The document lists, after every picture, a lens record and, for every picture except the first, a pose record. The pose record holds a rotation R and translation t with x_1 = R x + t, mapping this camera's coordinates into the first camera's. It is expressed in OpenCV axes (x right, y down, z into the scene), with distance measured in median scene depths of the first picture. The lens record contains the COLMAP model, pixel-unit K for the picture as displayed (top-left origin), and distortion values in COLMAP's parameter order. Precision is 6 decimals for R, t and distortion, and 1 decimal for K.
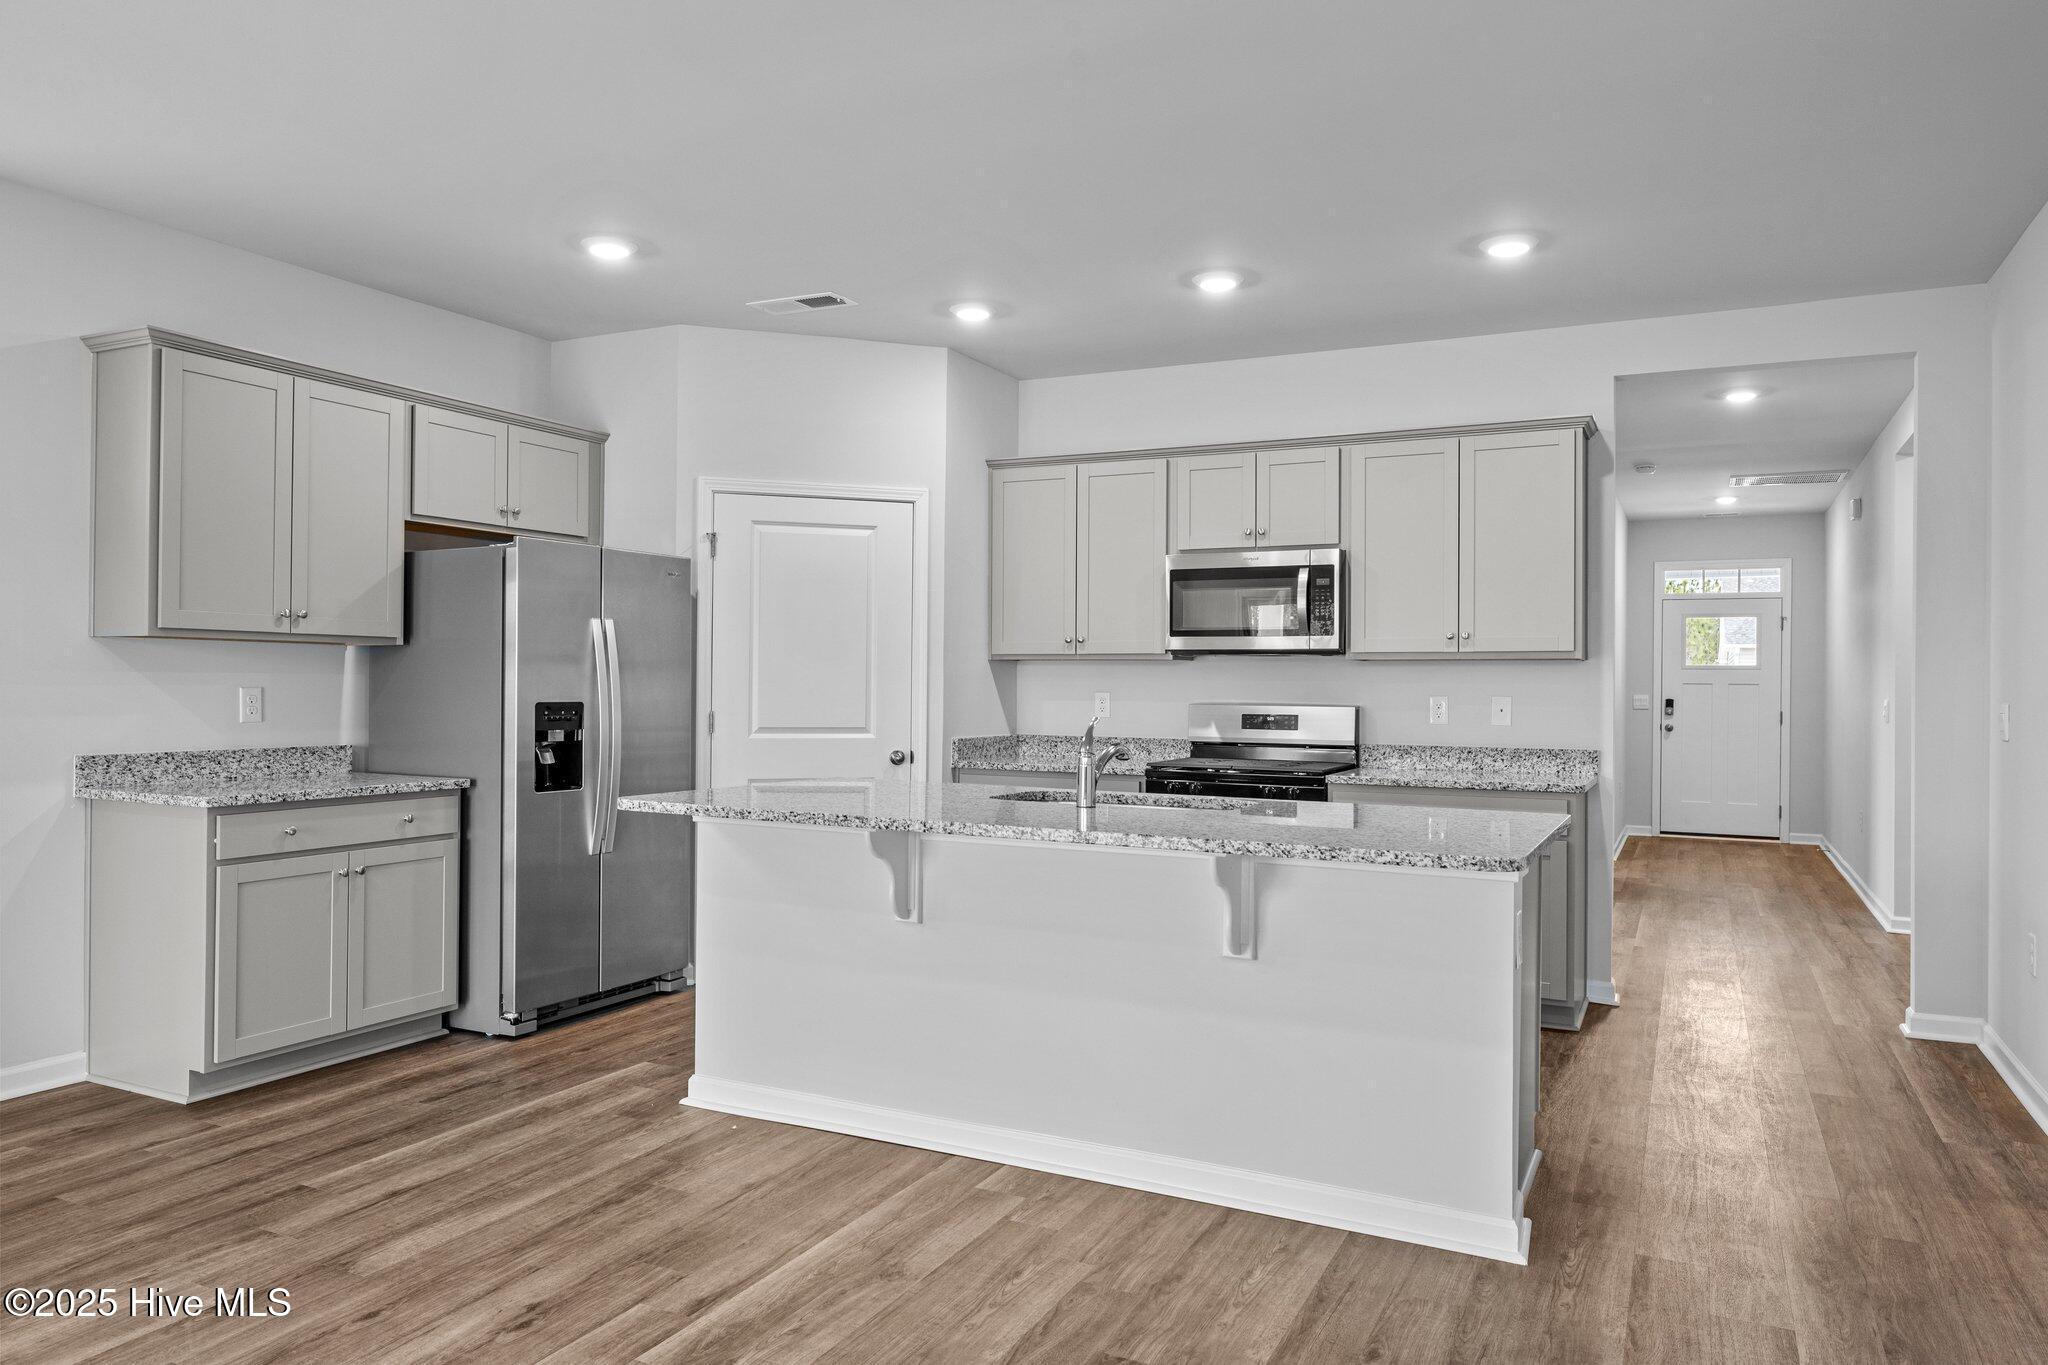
lens RADIAL K [[1356.6, 0, 1039.3], [0, 1356.6, 677.6], [0, 0, 1]] dist [0.003849, -0.003572]
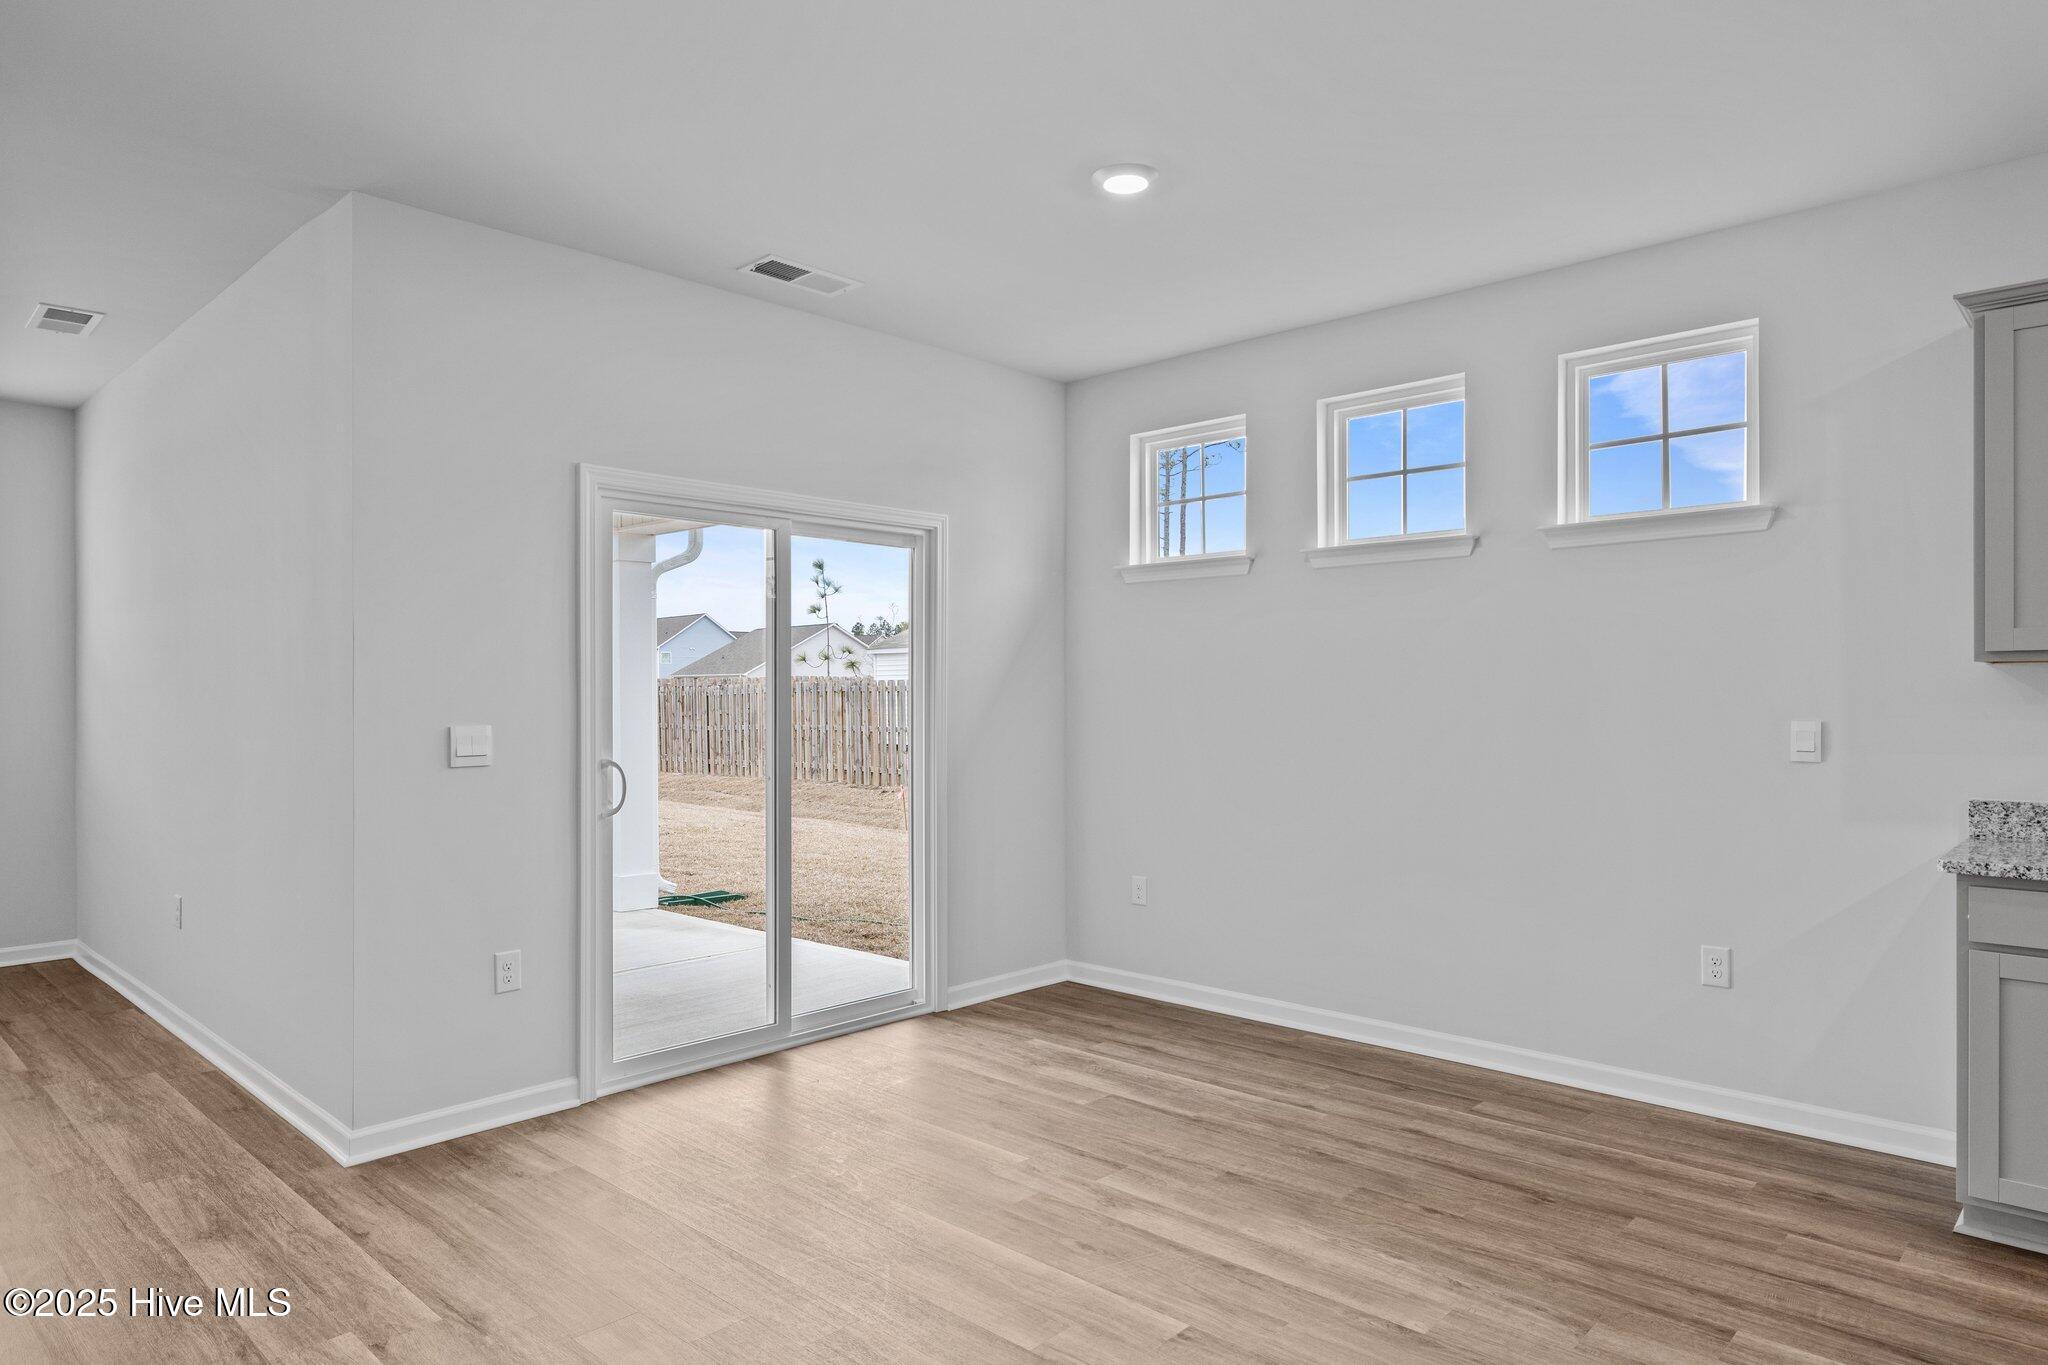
lens RADIAL K [[1241.8, 0, 1014.5], [0, 1241.8, 679.9], [0, 0, 1]] dist [0.008627, -0.000962]
pose [[-0.292482, -0.016041, -0.956136, 0.266802], [0.003999, 0.999830, -0.017997, -0.008872], [0.956263, -0.009087, -0.292368, 0.678468]]
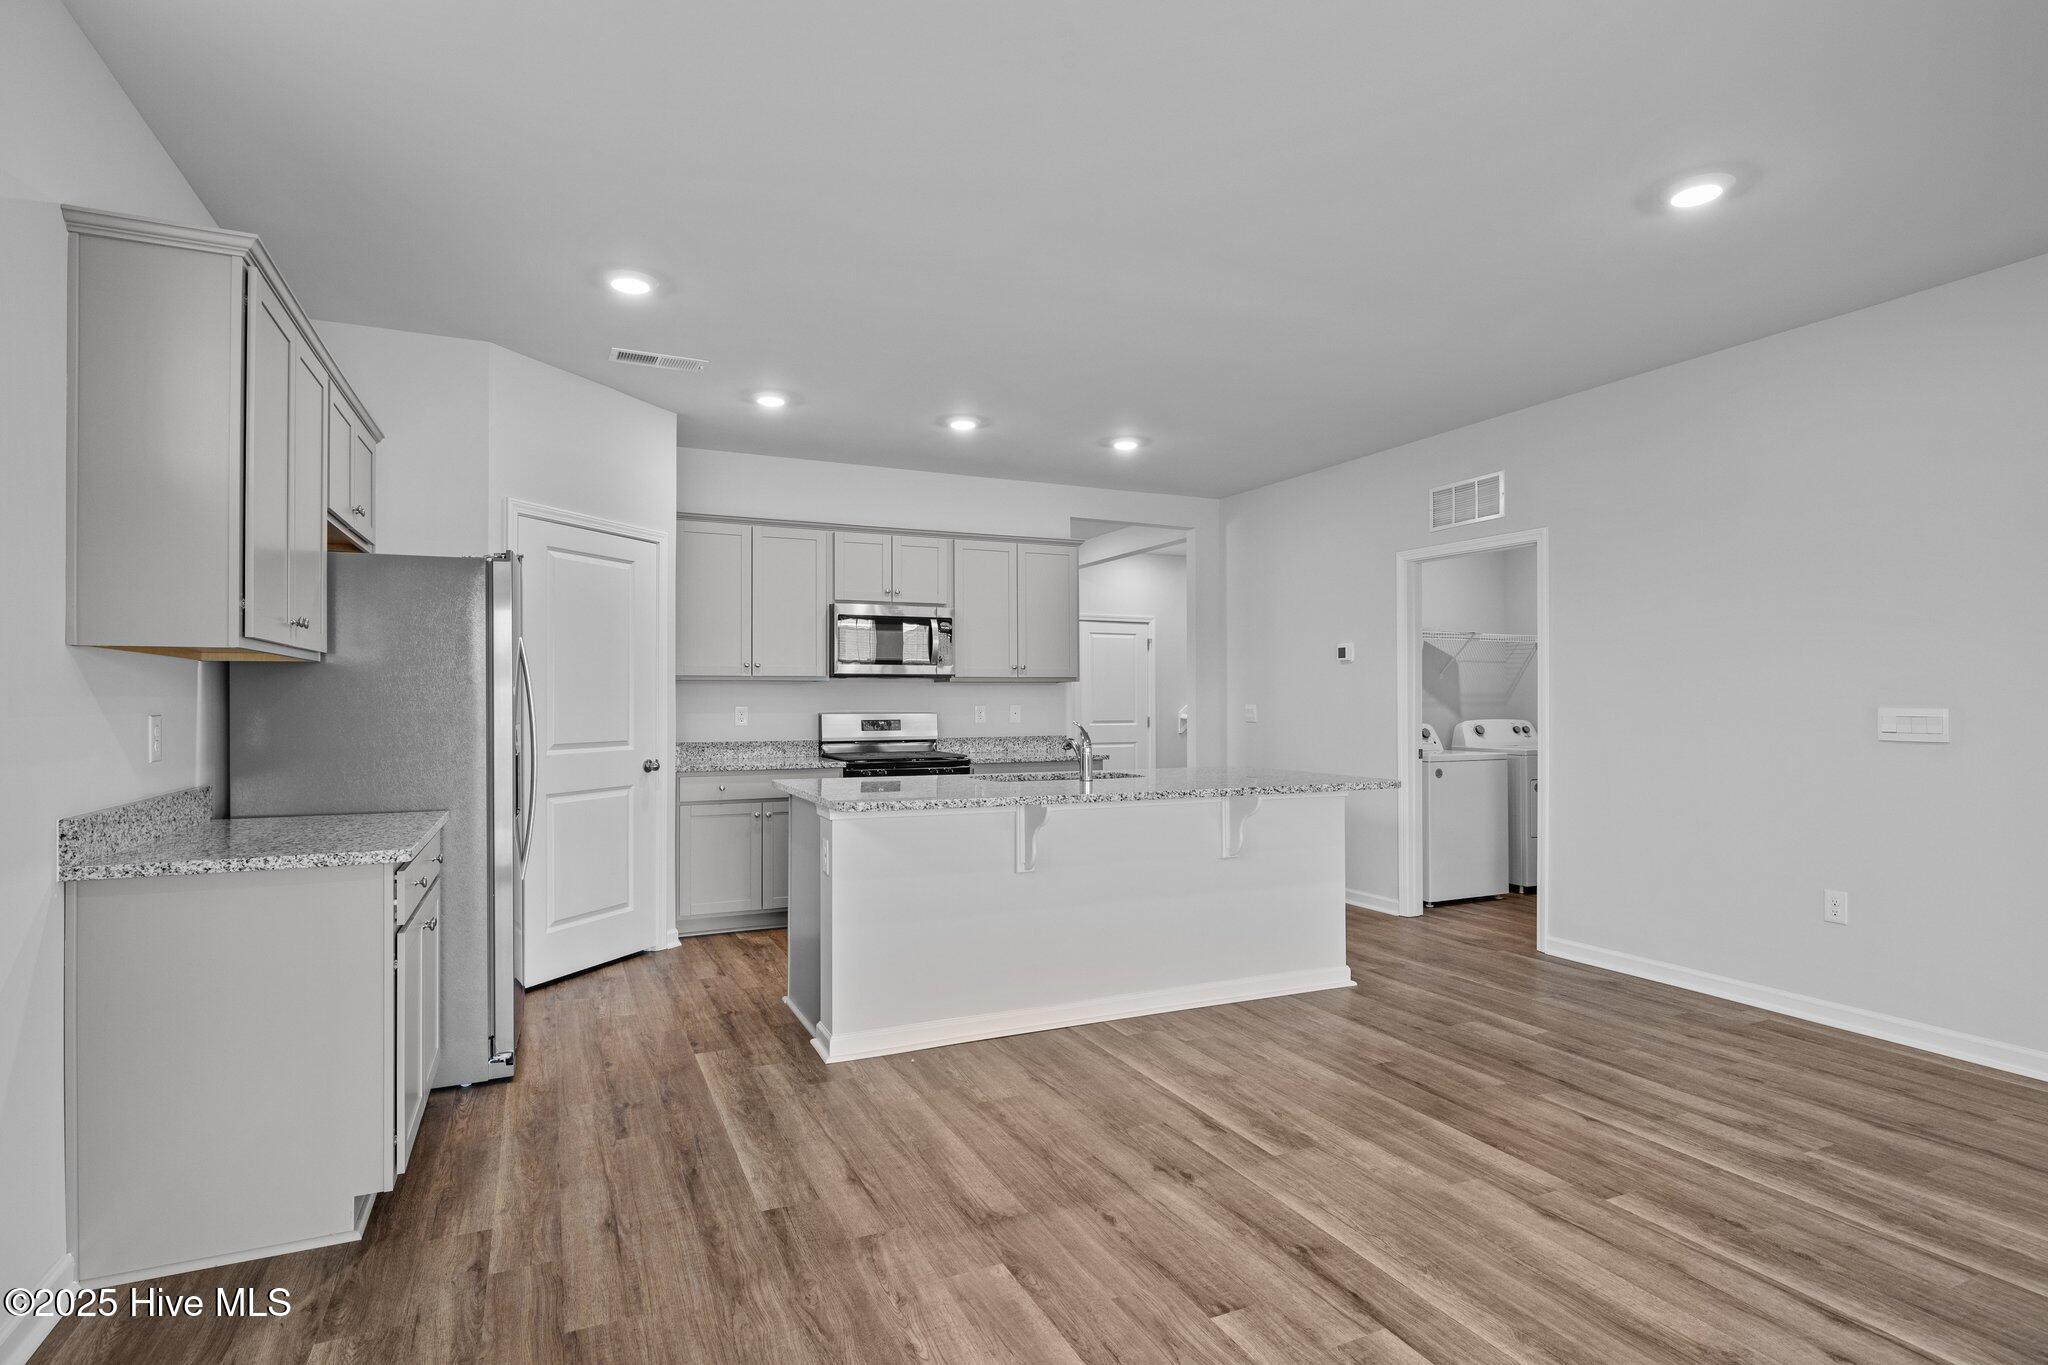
lens RADIAL K [[1017.8, 0, 1024.0], [0, 1017.8, 691.3], [0, 0, 1]] dist [-0.003773, 0.002434]
pose [[0.627315, -0.003446, 0.778758, -0.844308], [0.001716, 0.999994, 0.003043, -0.008493], [-0.778763, -0.000572, 0.627317, 0.322377]]
